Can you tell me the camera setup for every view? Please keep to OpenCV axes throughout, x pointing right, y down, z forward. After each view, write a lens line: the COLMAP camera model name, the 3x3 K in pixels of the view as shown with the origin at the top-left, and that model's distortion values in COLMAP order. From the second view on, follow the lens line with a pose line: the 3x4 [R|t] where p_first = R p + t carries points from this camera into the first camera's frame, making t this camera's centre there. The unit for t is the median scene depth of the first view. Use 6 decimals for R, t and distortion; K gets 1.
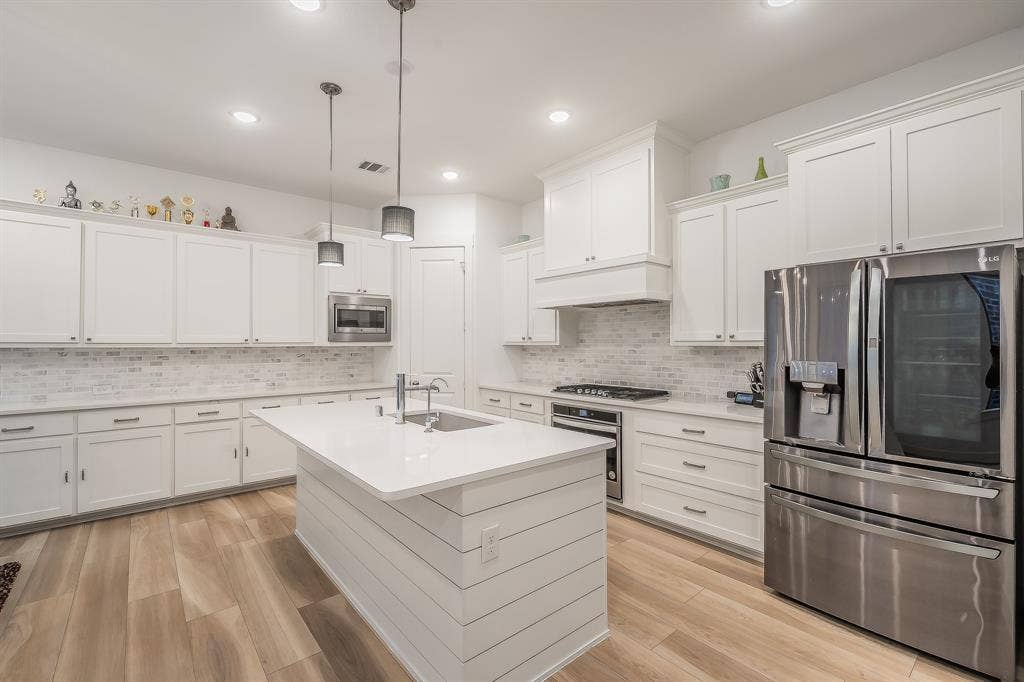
lens RADIAL K [[437.7, 0, 522.5], [0, 437.7, 343.3], [0, 0, 1]] dist [0.000298, -0.001251]
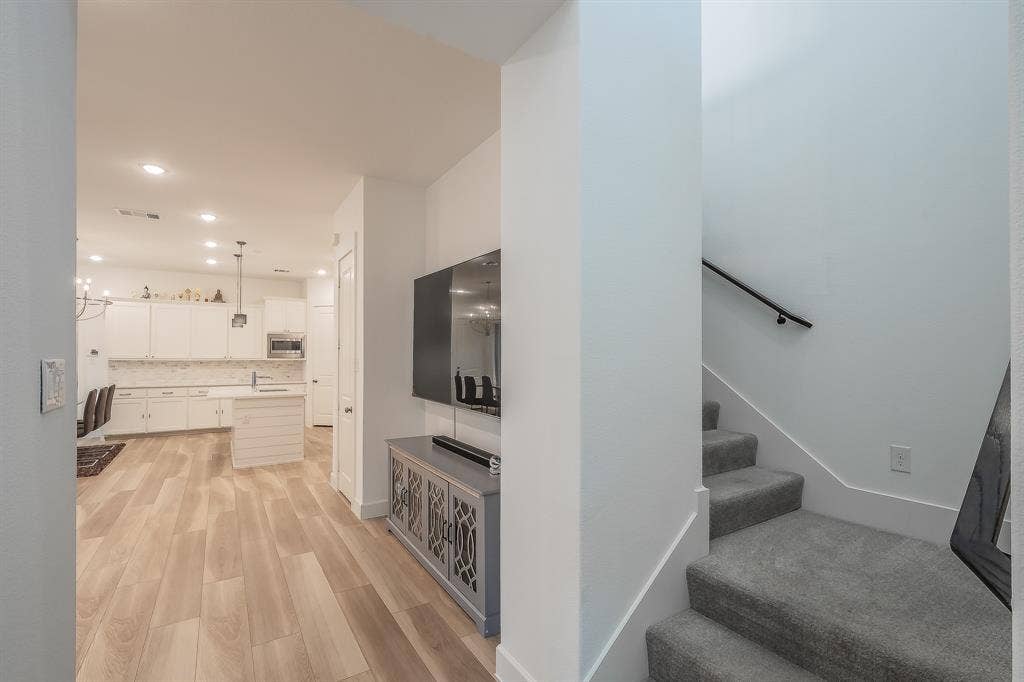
lens RADIAL K [[437.7, 0, 505.5], [0, 437.7, 356.2], [0, 0, 1]] dist [0.000298, -0.001251]
pose [[0.992157, 0.004698, -0.124912, 0.949257], [-0.004908, 0.999987, -0.001366, -0.015937], [0.124904, 0.001969, 0.992167, -0.877969]]
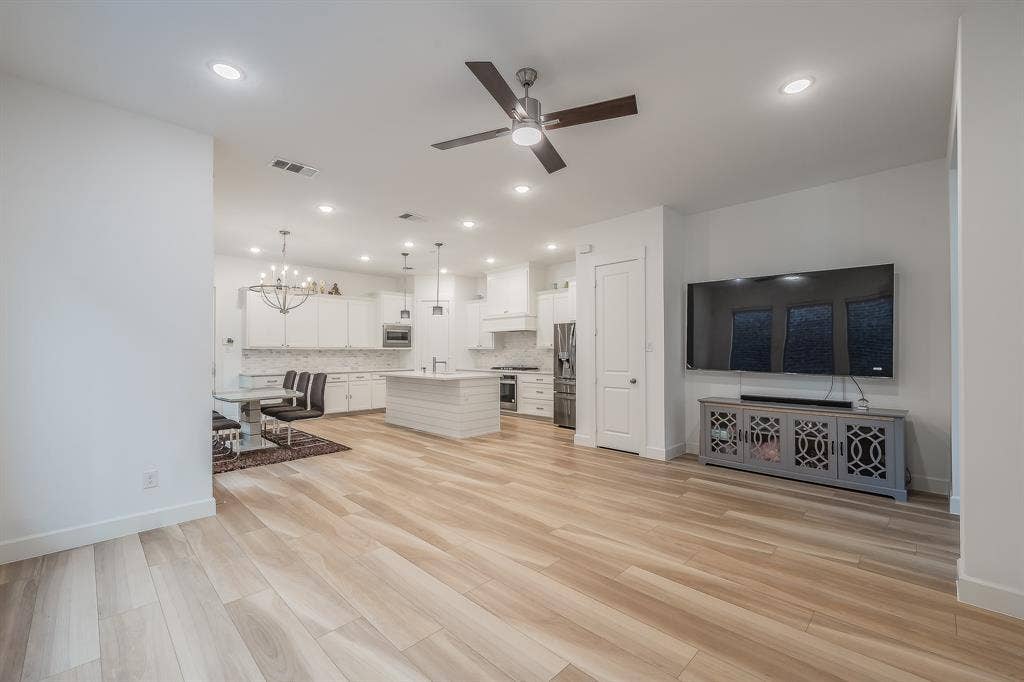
lens RADIAL K [[405.4, 0, 516.7], [0, 405.4, 346.7], [0, 0, 1]] dist [0.007847, -0.000006]
pose [[0.996502, 0.002270, 0.083535, 0.029672], [-0.001331, 0.999935, -0.011286, 0.017572], [-0.083555, 0.011135, 0.996441, -1.112252]]
